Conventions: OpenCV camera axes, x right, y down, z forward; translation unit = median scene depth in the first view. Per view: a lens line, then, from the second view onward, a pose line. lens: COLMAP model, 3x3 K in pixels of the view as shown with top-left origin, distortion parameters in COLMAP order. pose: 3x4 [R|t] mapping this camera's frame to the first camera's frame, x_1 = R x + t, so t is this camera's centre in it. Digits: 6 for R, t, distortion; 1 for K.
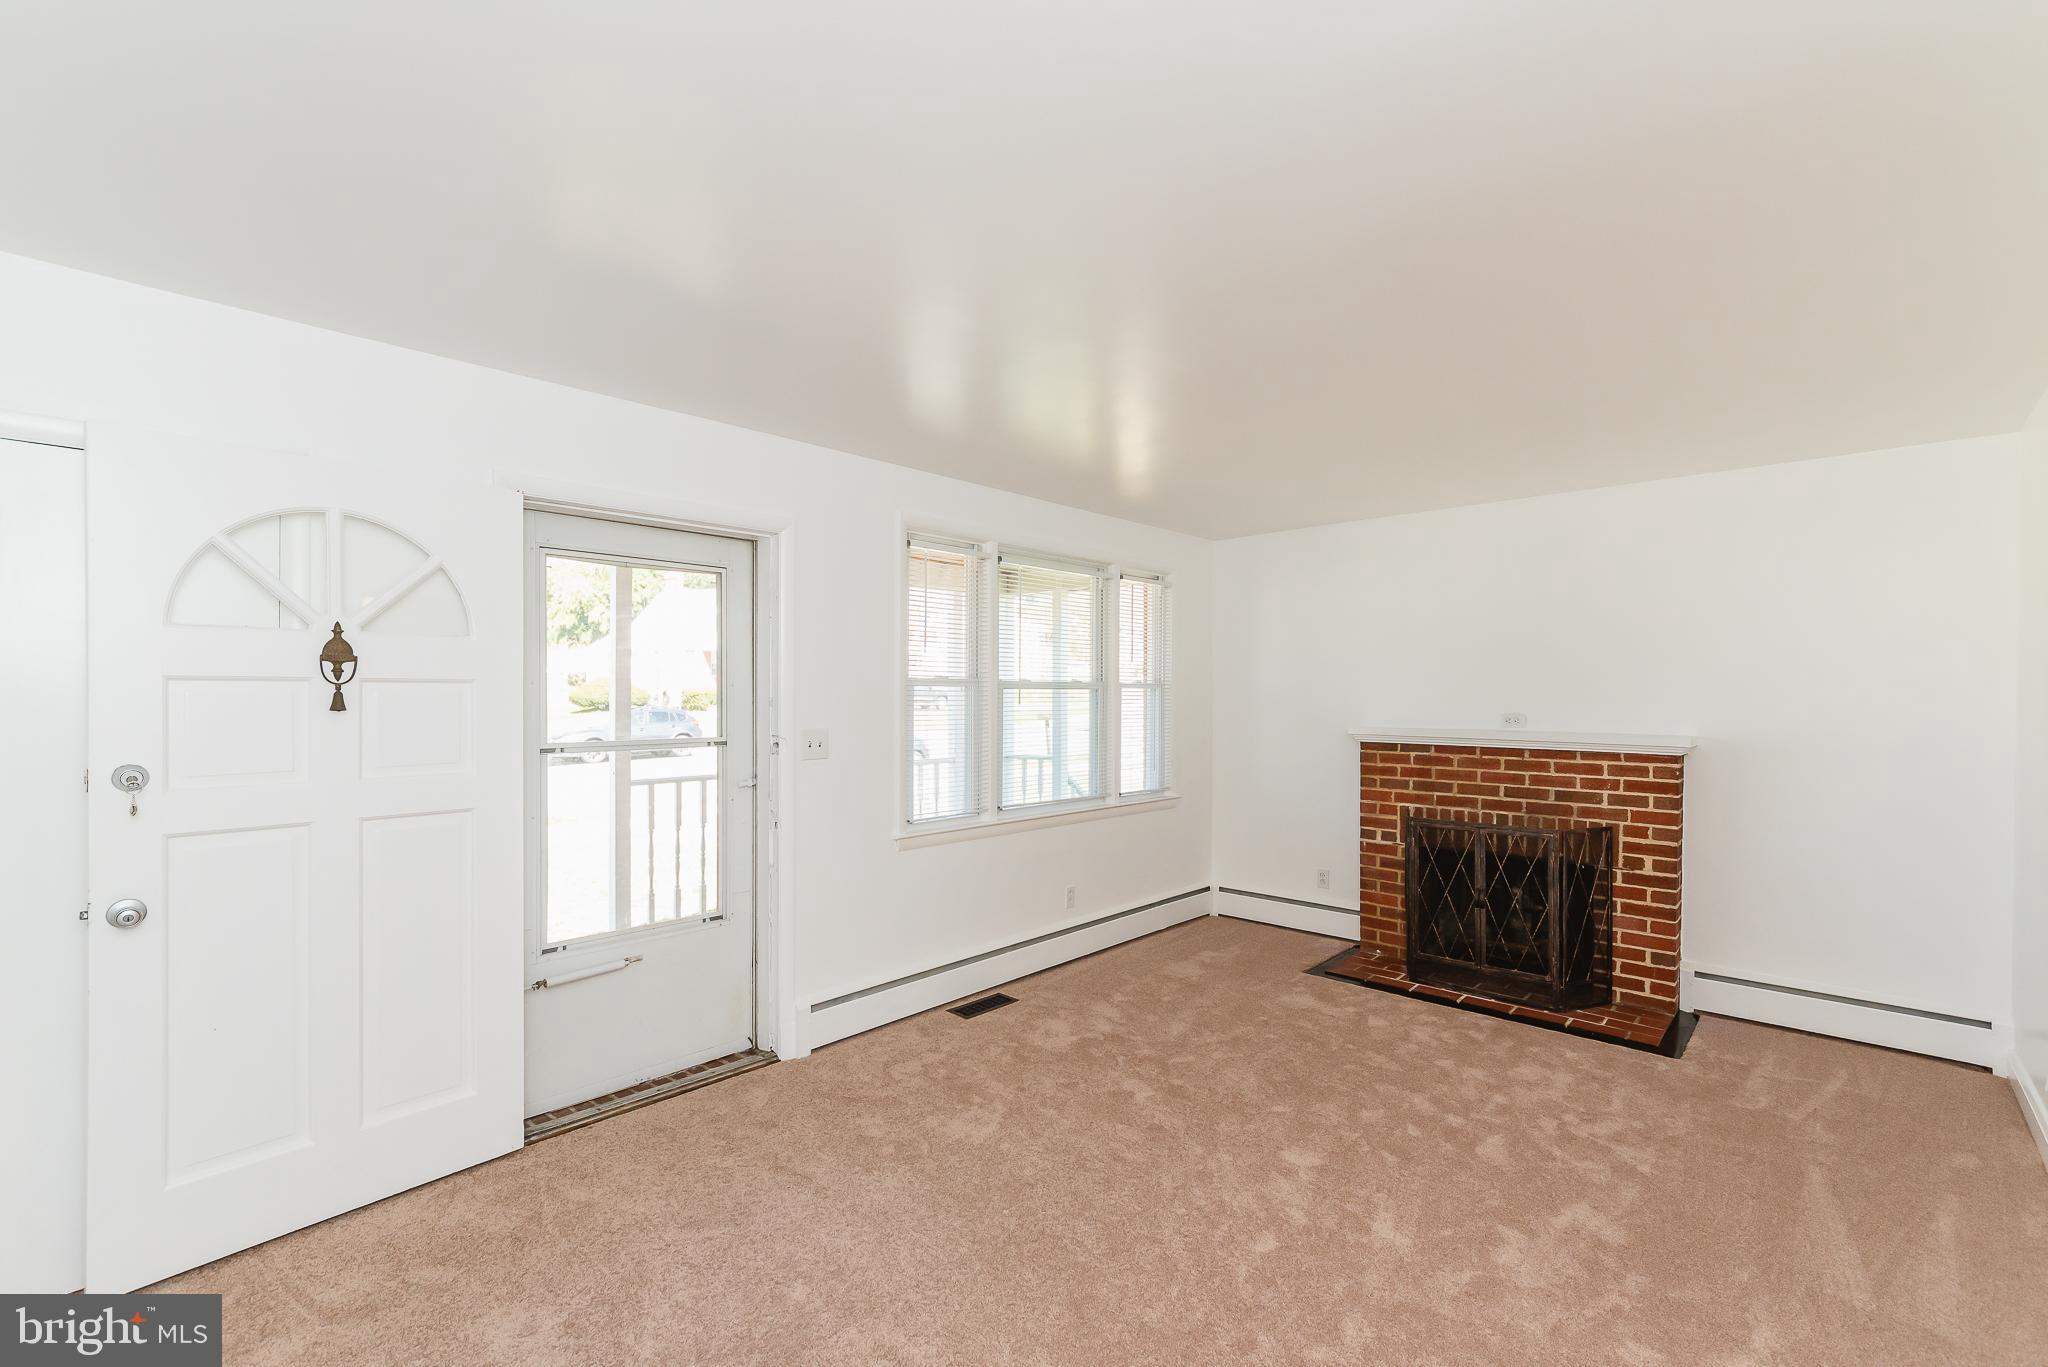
lens RADIAL K [[905.4, 0, 1019.5], [0, 905.4, 691.6], [0, 0, 1]] dist [-0.000462, -0.000018]
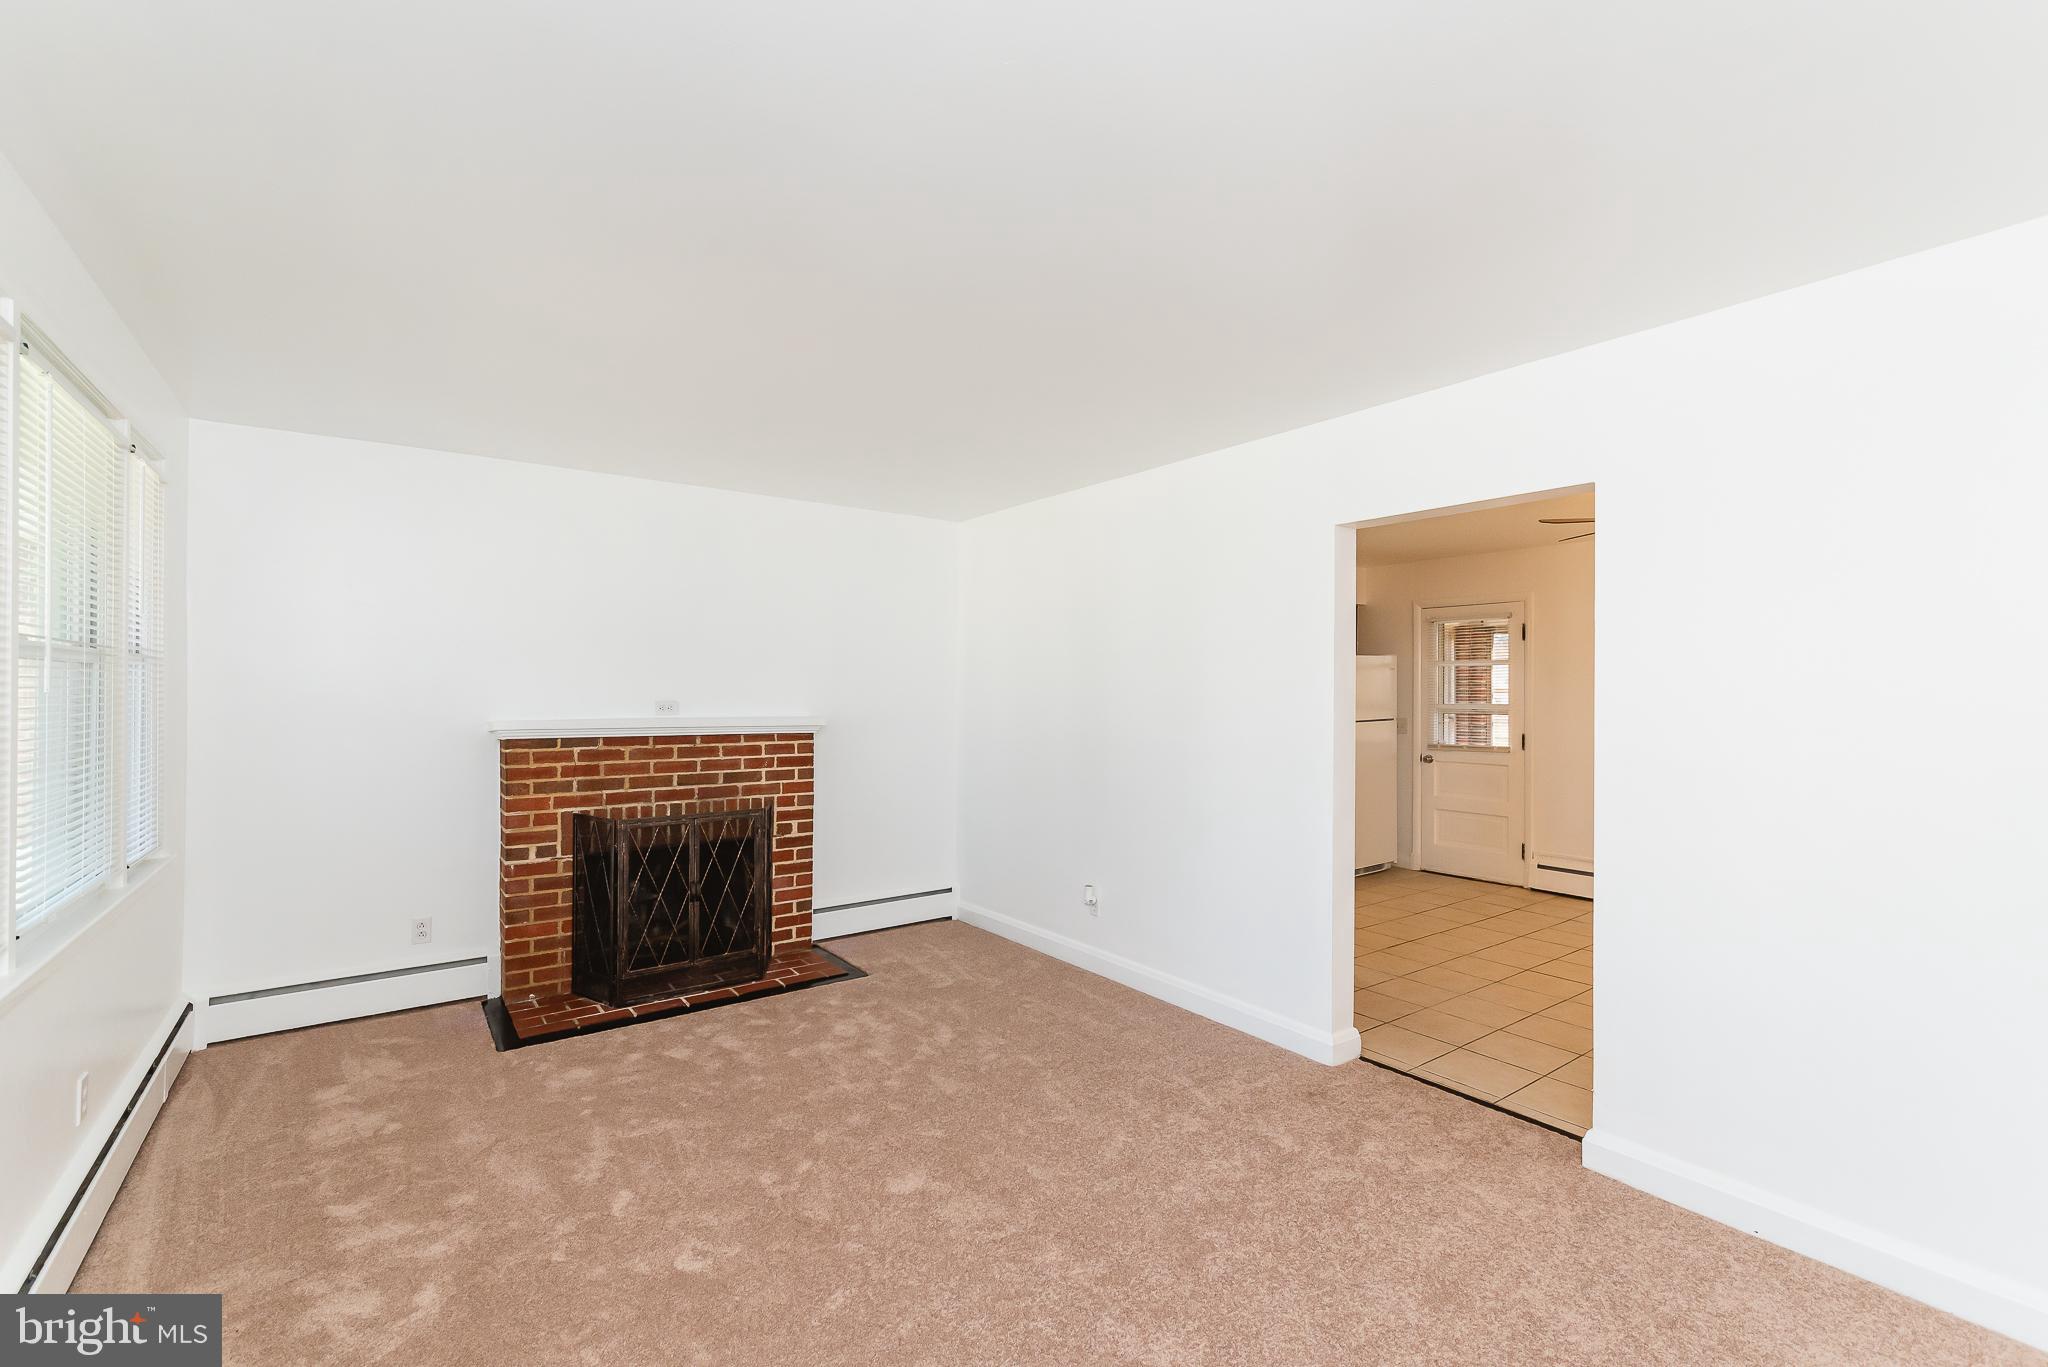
lens RADIAL K [[905.4, 0, 1019.5], [0, 905.4, 691.6], [0, 0, 1]] dist [-0.000462, -0.000018]
pose [[0.147849, 0.000629, 0.989010, -0.380301], [-0.005140, 0.999987, 0.000132, 0.012974], [-0.988997, -0.005103, 0.147850, 0.498527]]
